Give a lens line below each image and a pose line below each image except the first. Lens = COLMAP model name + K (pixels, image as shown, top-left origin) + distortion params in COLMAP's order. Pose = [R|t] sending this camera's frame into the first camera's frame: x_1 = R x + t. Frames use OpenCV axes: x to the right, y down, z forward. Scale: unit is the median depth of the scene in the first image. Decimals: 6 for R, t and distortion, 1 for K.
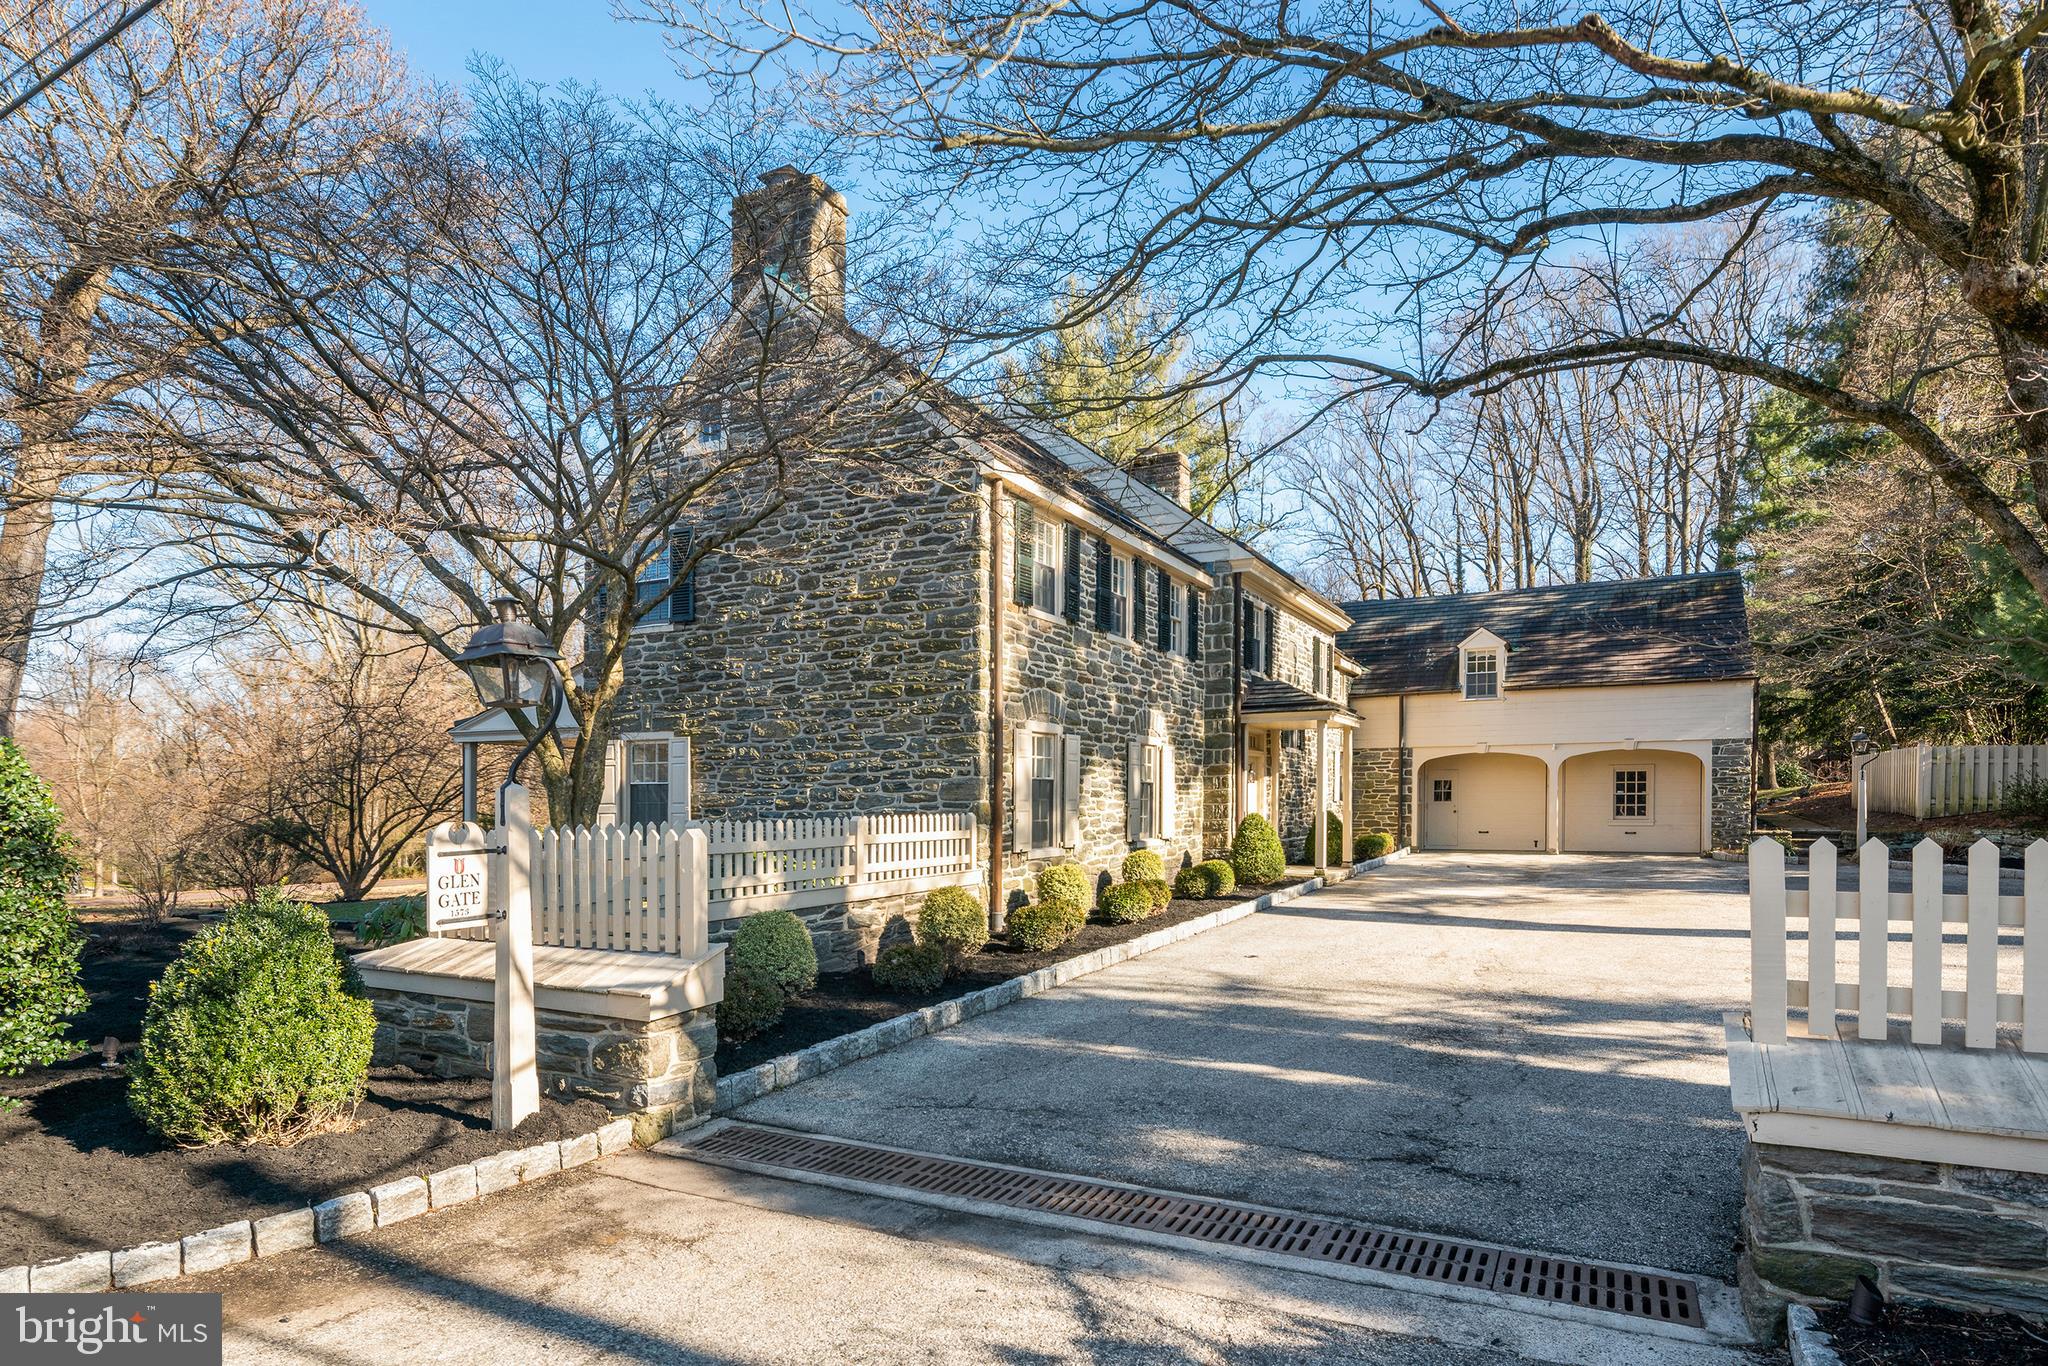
lens RADIAL K [[1024.5, 0, 1149.0], [0, 1024.5, 767.5], [0, 0, 1]] dist [-0.000162, 0.000255]
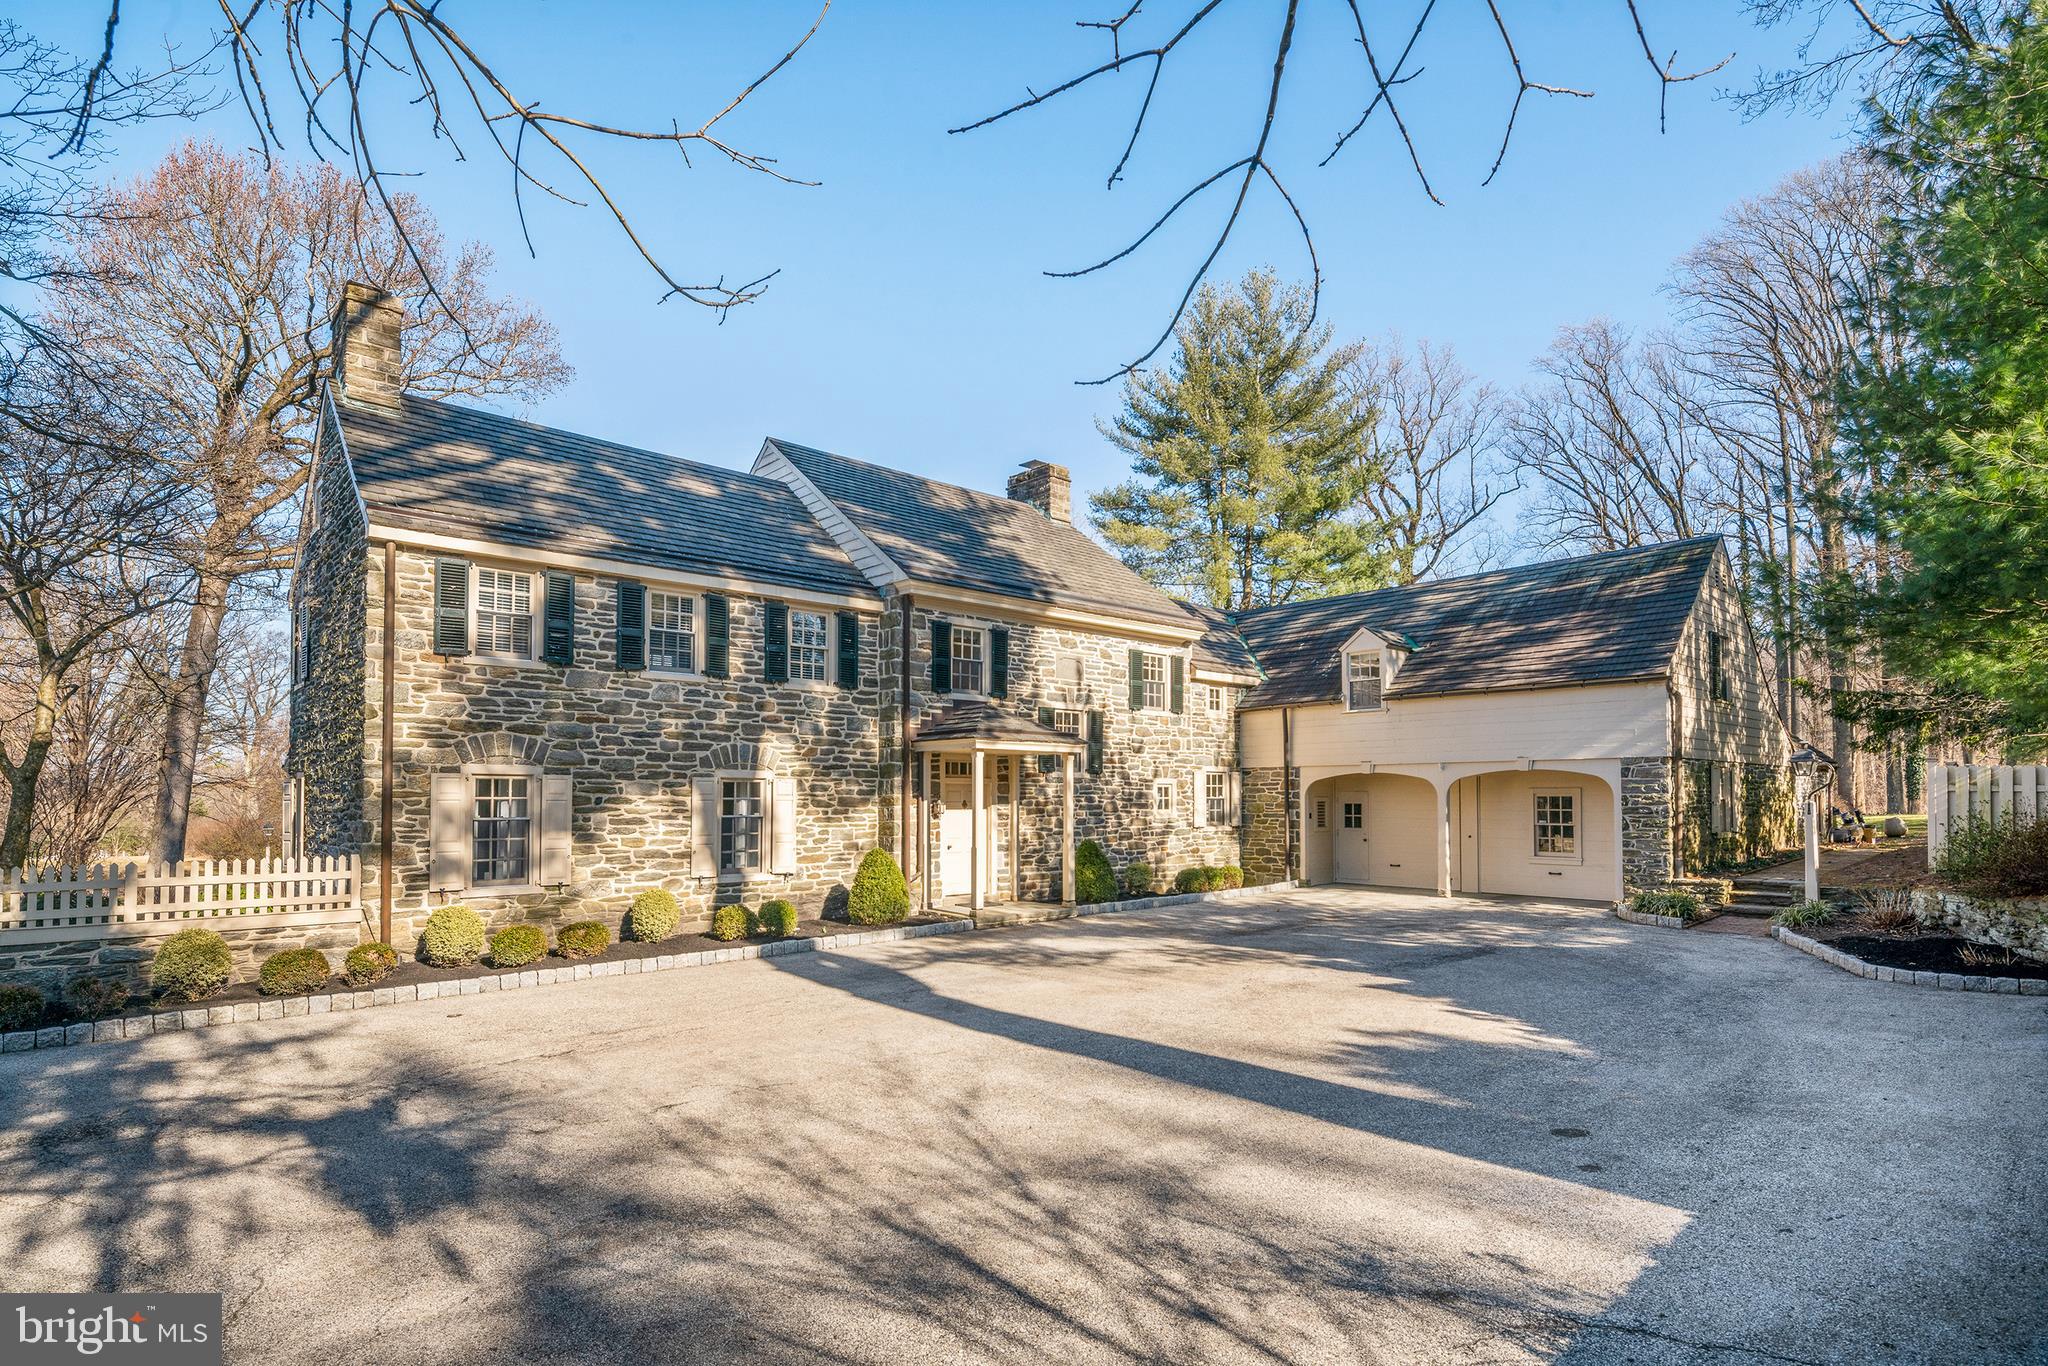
lens RADIAL K [[999.3, 0, 1087.3], [0, 999.3, 780.9], [0, 0, 1]] dist [-0.001382, -0.000163]
pose [[0.923273, -0.001023, -0.384143, 0.929229], [0.005943, 0.999915, 0.011621, -0.040625], [0.384099, -0.013012, 0.923200, 0.317422]]
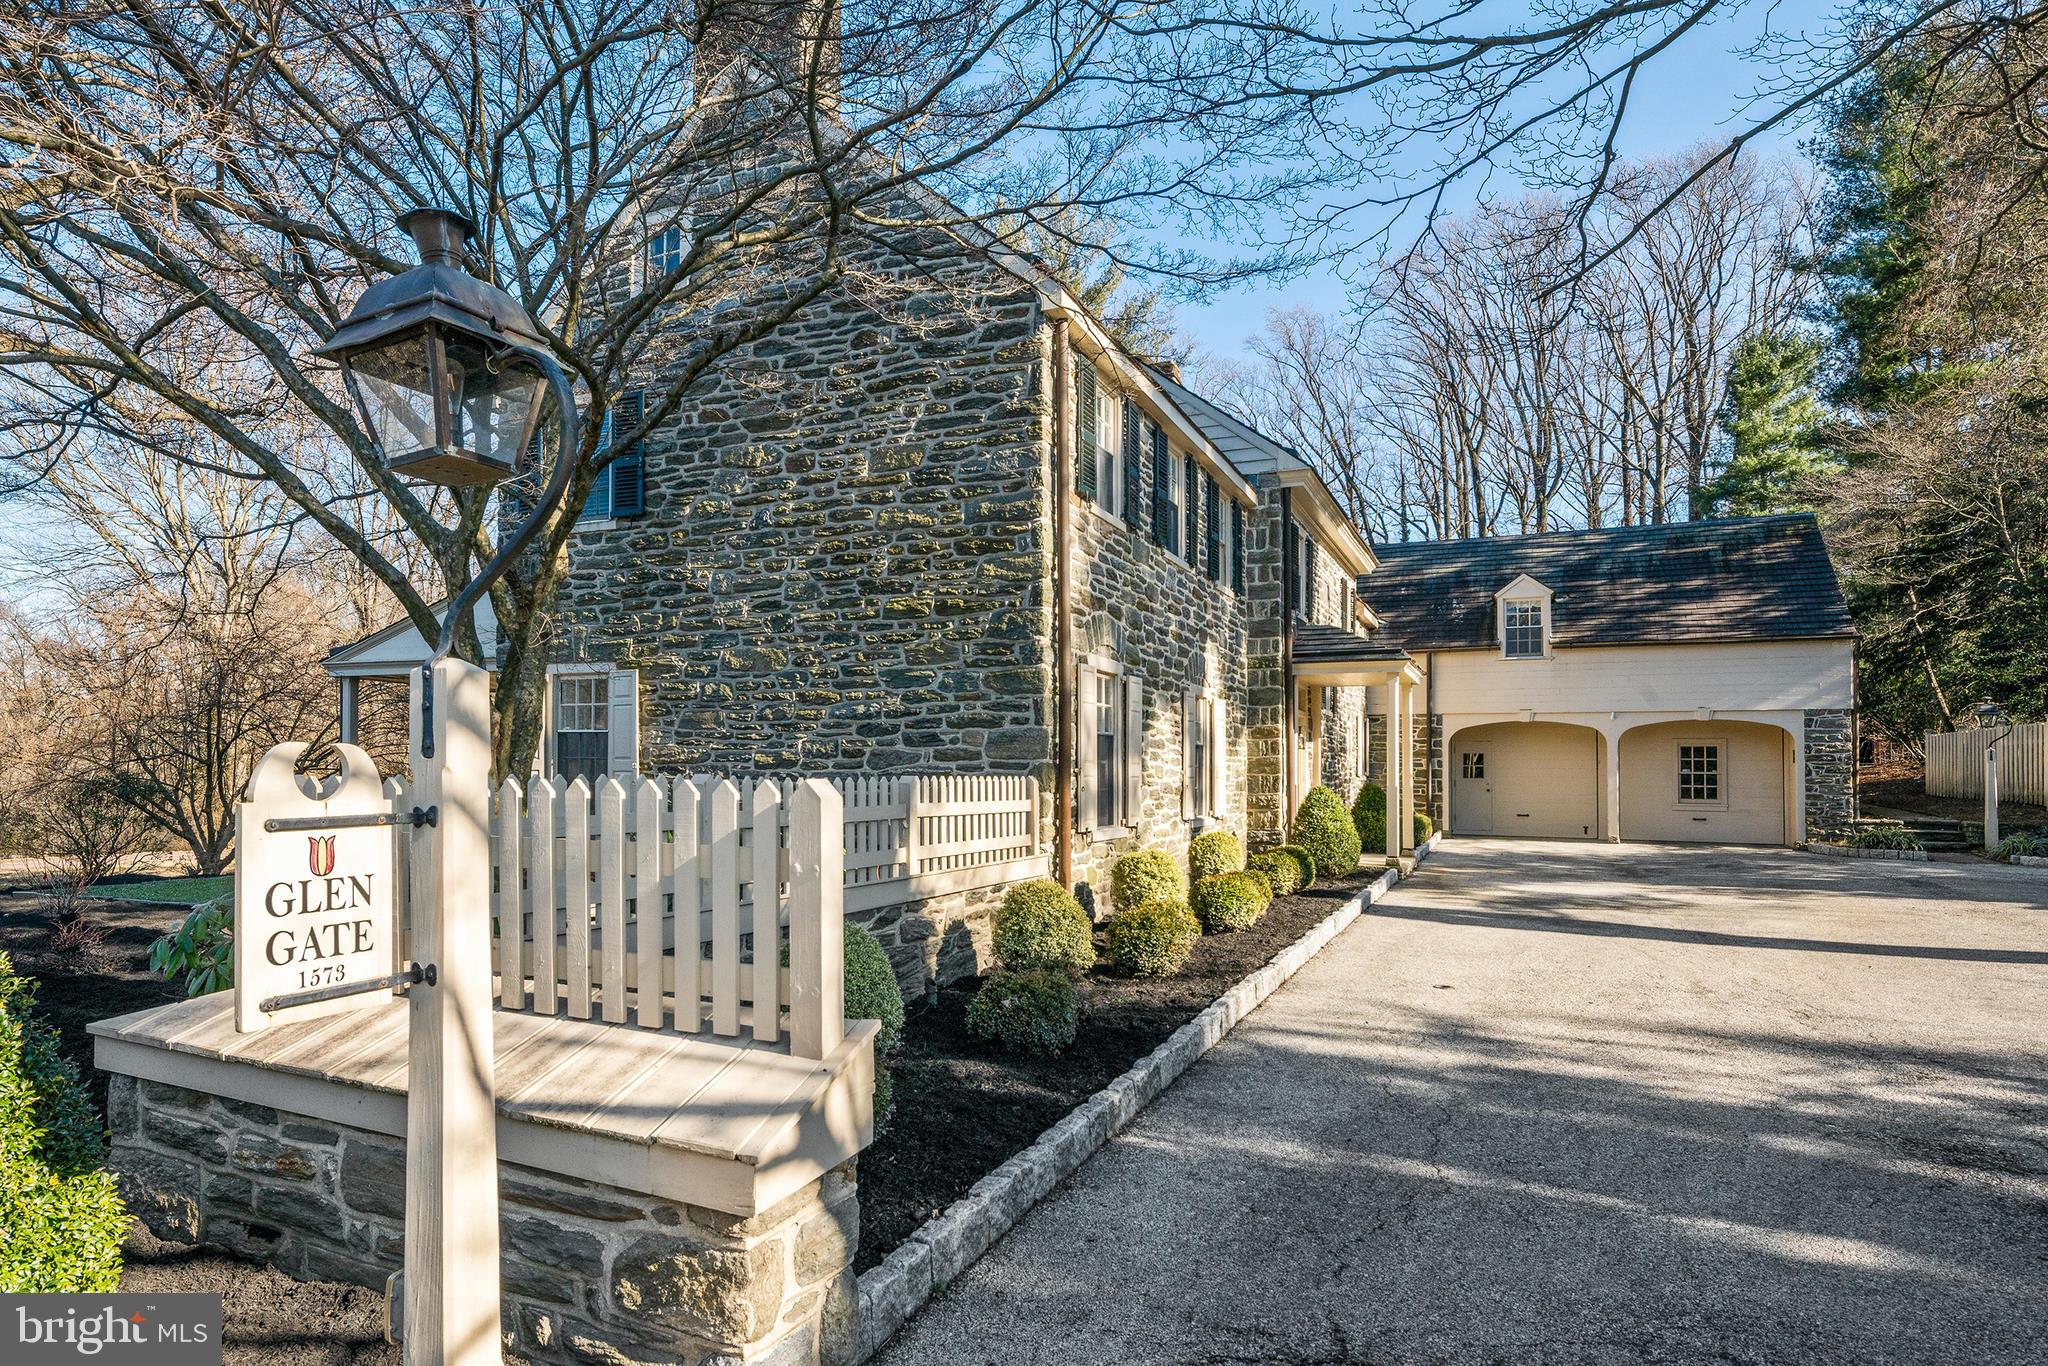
lens RADIAL K [[1078.0, 0, 1023.3], [0, 1078.0, 758.4], [0, 0, 1]] dist [-0.003640, -0.000536]
pose [[0.999554, 0.015257, -0.025667, -0.147270], [-0.014849, 0.999762, 0.015996, 0.018172], [0.025905, -0.015608, 0.999543, 0.222405]]
